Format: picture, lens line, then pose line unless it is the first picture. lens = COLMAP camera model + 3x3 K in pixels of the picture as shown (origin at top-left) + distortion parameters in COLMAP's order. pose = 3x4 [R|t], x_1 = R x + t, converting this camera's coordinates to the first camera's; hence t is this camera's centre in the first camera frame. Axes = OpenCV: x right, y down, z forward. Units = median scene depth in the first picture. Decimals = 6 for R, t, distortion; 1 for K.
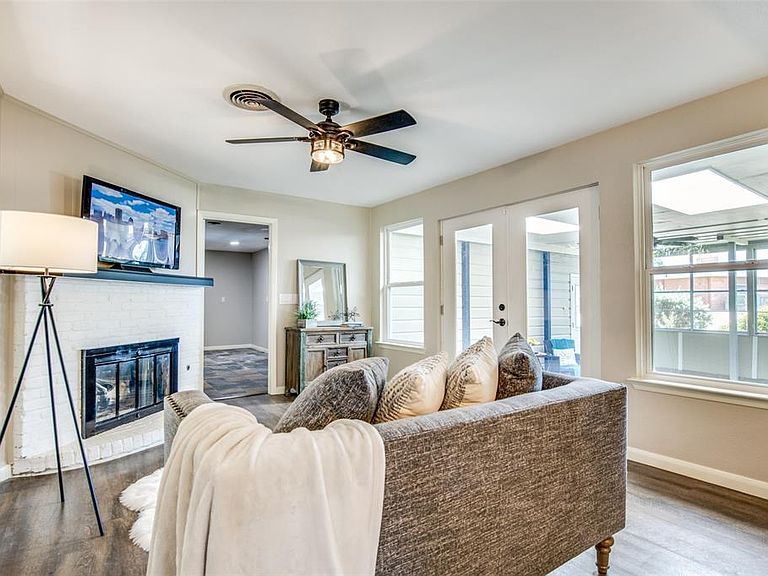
lens RADIAL K [[399.3, 0, 383.1], [0, 399.3, 292.8], [0, 0, 1]] dist [-0.024168, 0.001820]
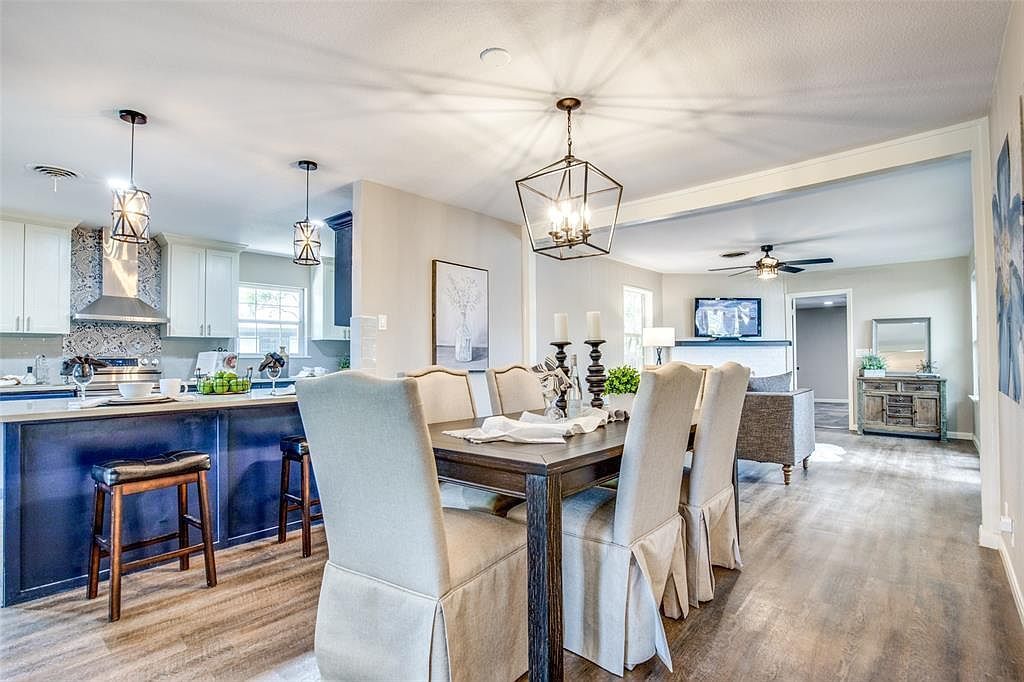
lens RADIAL K [[496.7, 0, 525.2], [0, 496.7, 350.1], [0, 0, 1]] dist [-0.037730, 0.009472]
pose [[0.235312, -0.022620, -0.971657, 1.246201], [0.033521, 0.999323, -0.015147, -0.005237], [0.971342, -0.029007, 0.235911, -0.431168]]
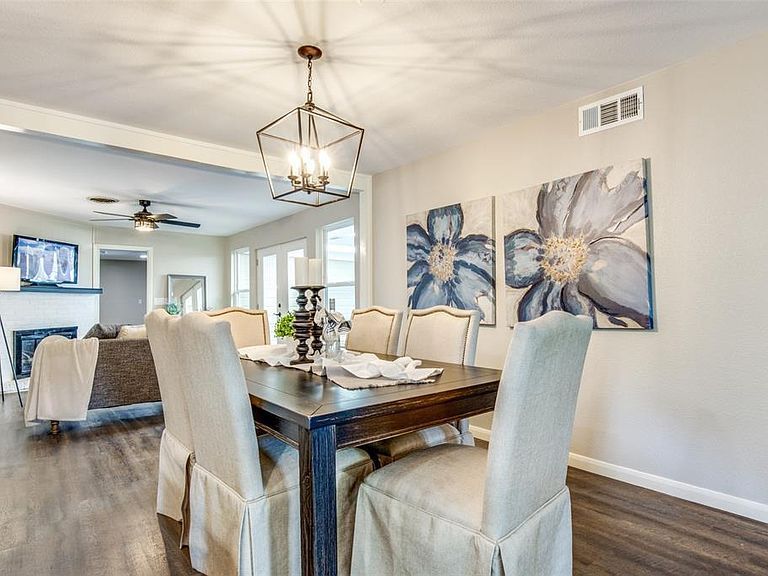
lens RADIAL K [[441.4, 0, 383.6], [0, 441.4, 291.0], [0, 0, 1]] dist [-0.005606, 0.000130]
pose [[0.999016, -0.009249, 0.043383, 0.654413], [0.009315, 0.999956, -0.001316, -0.017063], [-0.043369, 0.001719, 0.999058, -0.843904]]
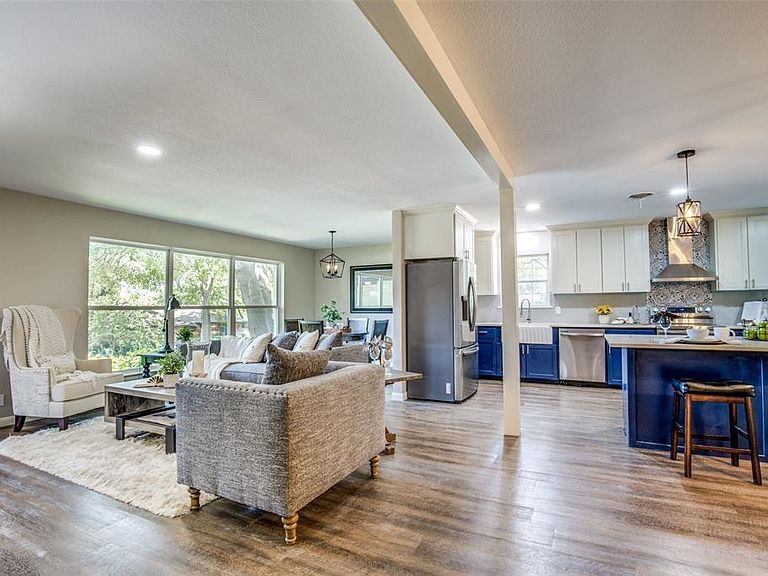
lens RADIAL K [[399.3, 0, 383.1], [0, 399.3, 292.8], [0, 0, 1]] dist [-0.024168, 0.001820]
pose [[-0.890102, -0.010995, -0.455628, 1.433904], [0.016230, 0.998310, -0.055796, -0.029841], [0.455472, -0.057059, -0.888420, -0.357495]]
